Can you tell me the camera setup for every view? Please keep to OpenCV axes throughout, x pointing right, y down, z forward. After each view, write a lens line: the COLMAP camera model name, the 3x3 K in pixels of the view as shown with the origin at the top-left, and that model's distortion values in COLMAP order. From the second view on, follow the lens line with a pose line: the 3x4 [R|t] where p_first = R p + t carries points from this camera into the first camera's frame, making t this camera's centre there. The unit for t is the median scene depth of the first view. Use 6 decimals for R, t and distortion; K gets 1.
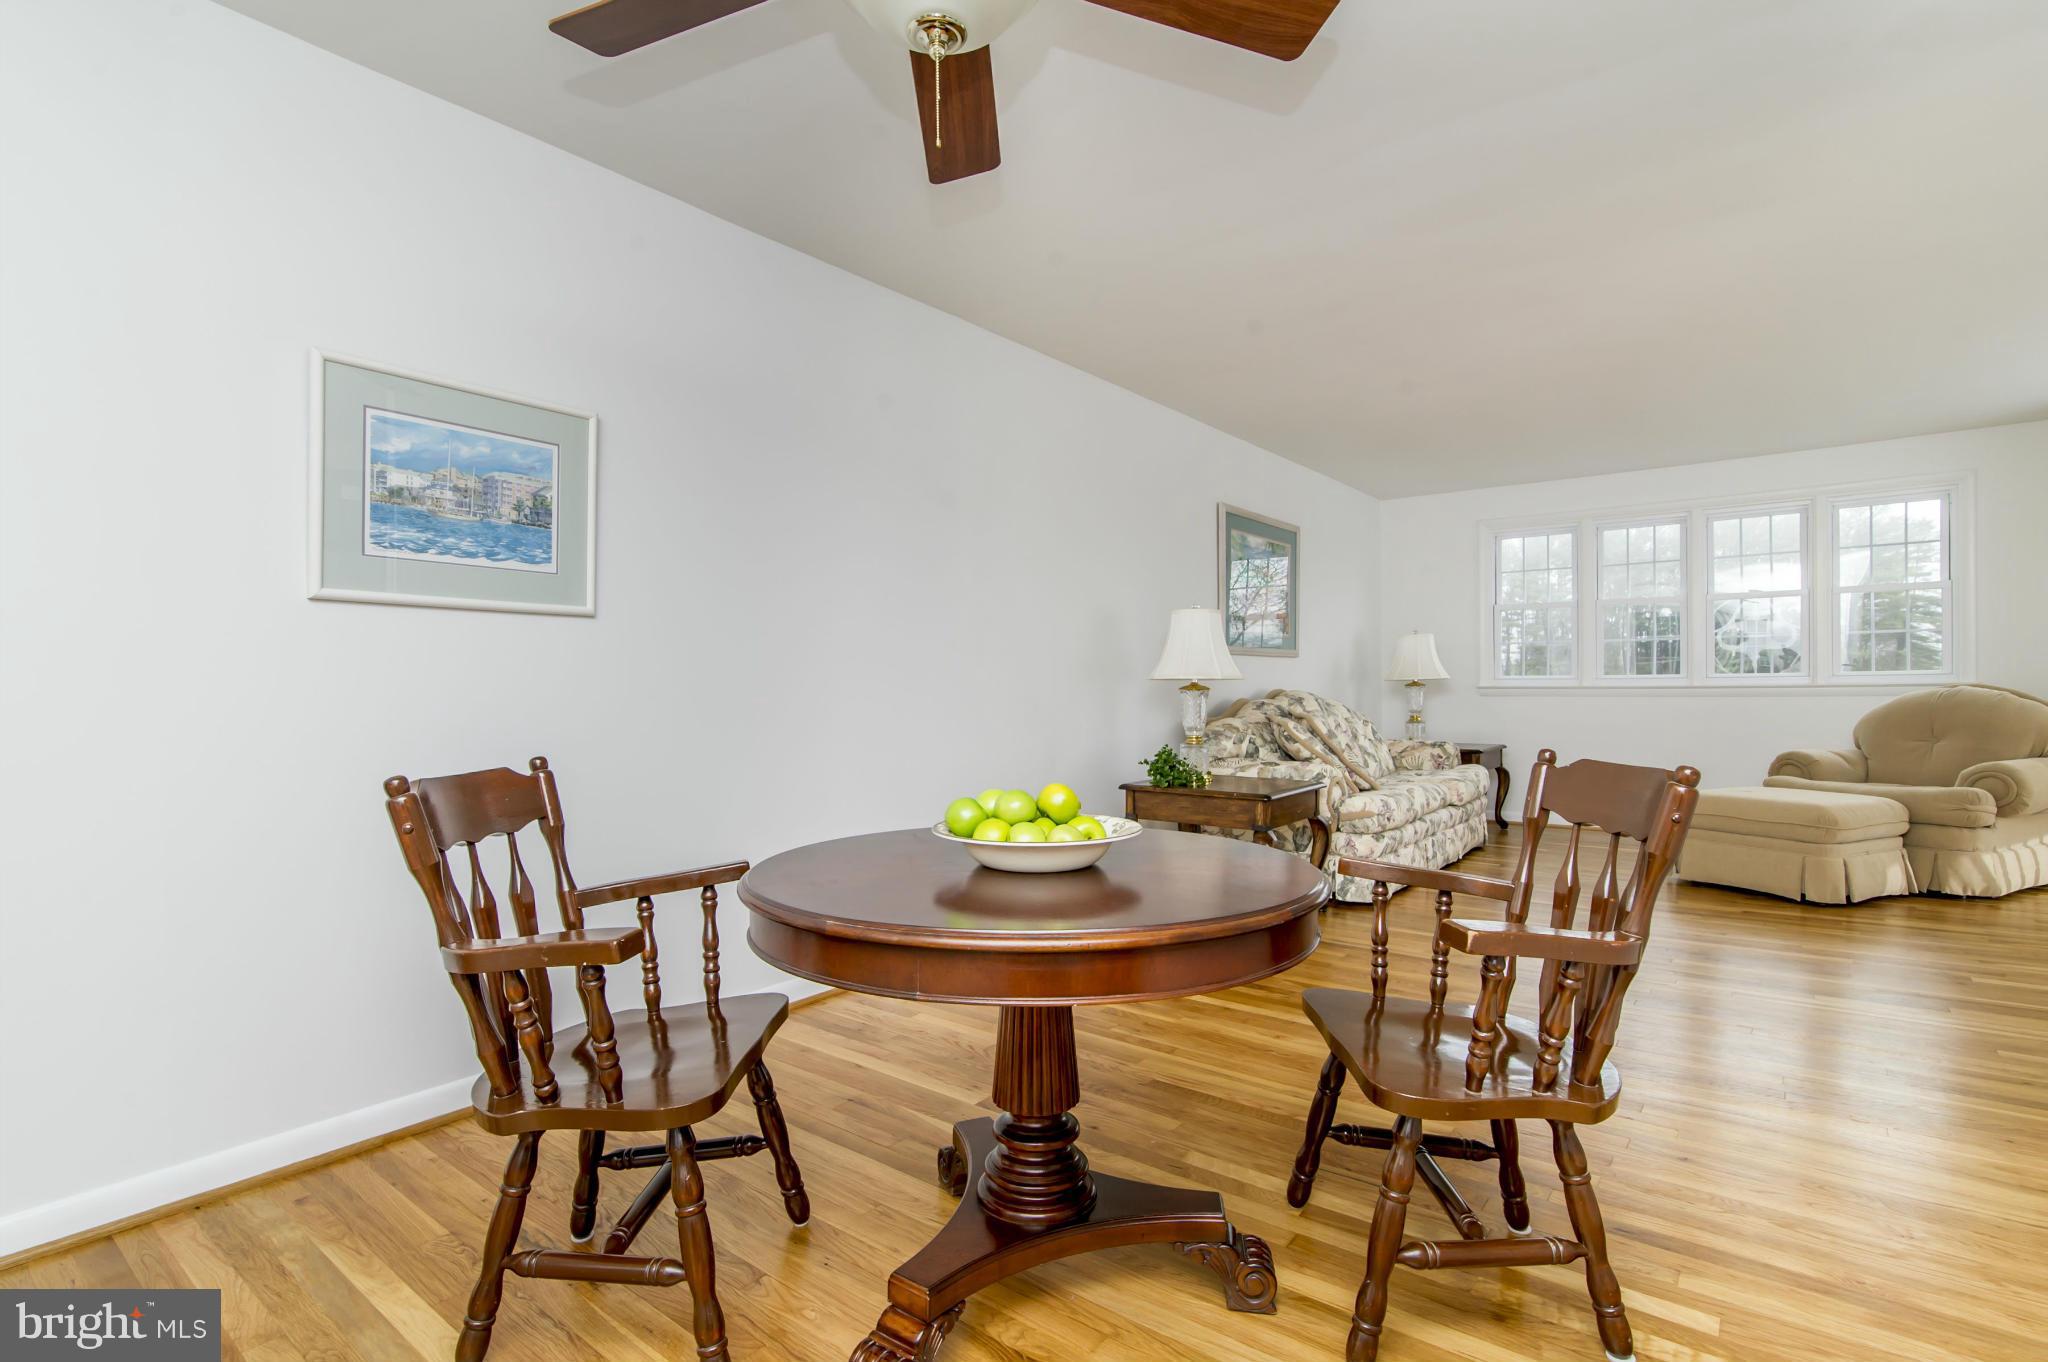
lens RADIAL K [[939.6, 0, 1024.9], [0, 939.6, 678.8], [0, 0, 1]] dist [-0.002854, -0.000006]
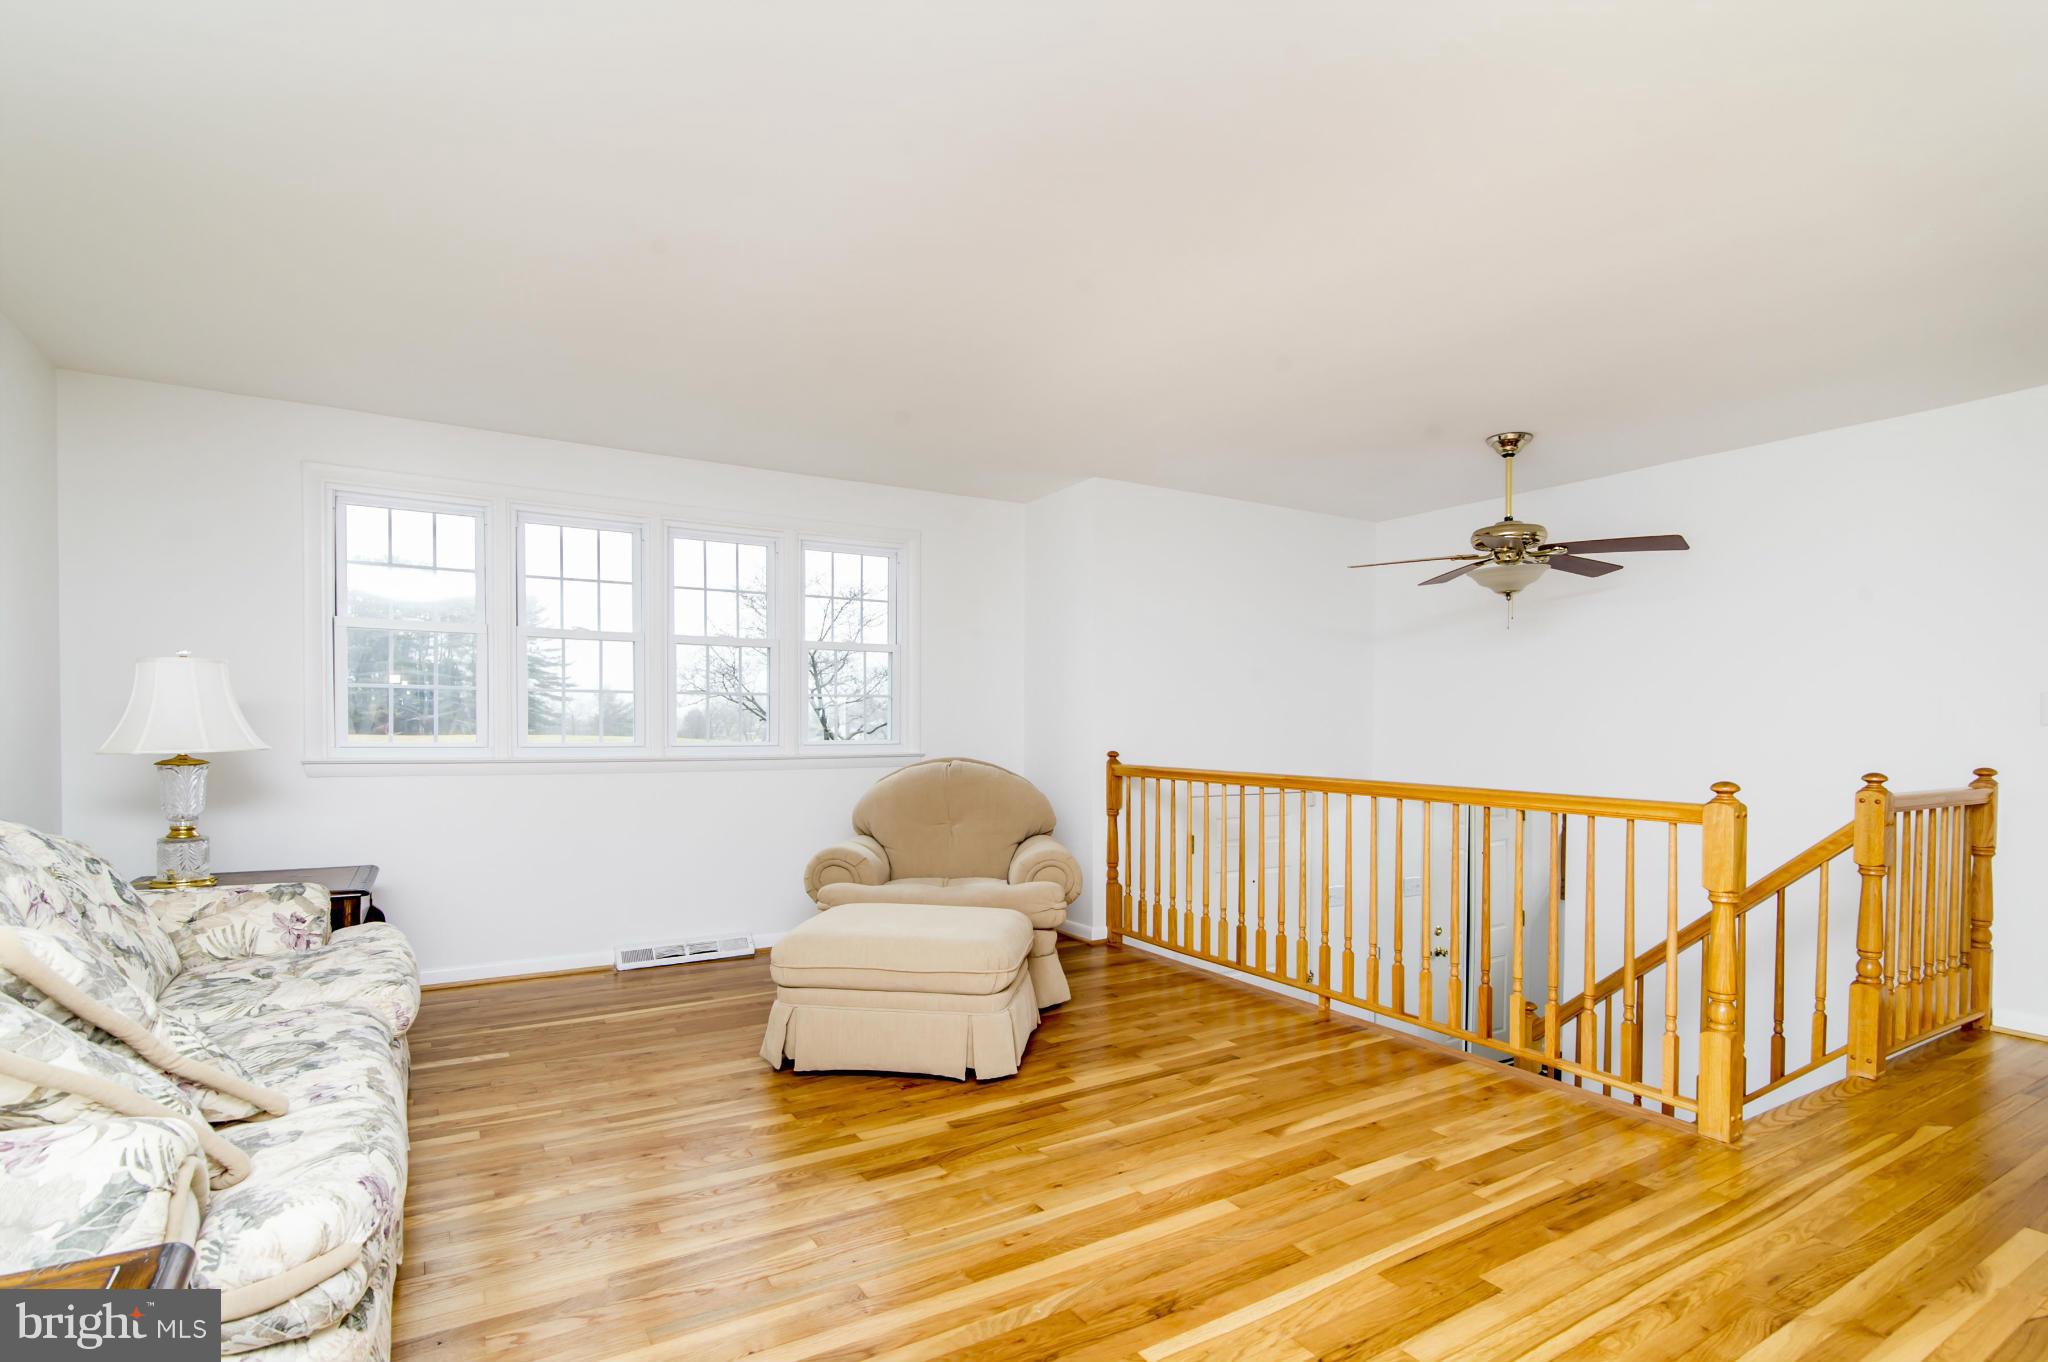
lens RADIAL K [[939.6, 0, 1030.4], [0, 939.6, 689.7], [0, 0, 1]] dist [-0.002854, -0.000006]
pose [[0.327986, 0.002967, 0.944678, 0.093918], [-0.004222, 0.999990, -0.001675, -0.050016], [-0.944673, -0.003439, 0.327995, 0.492331]]
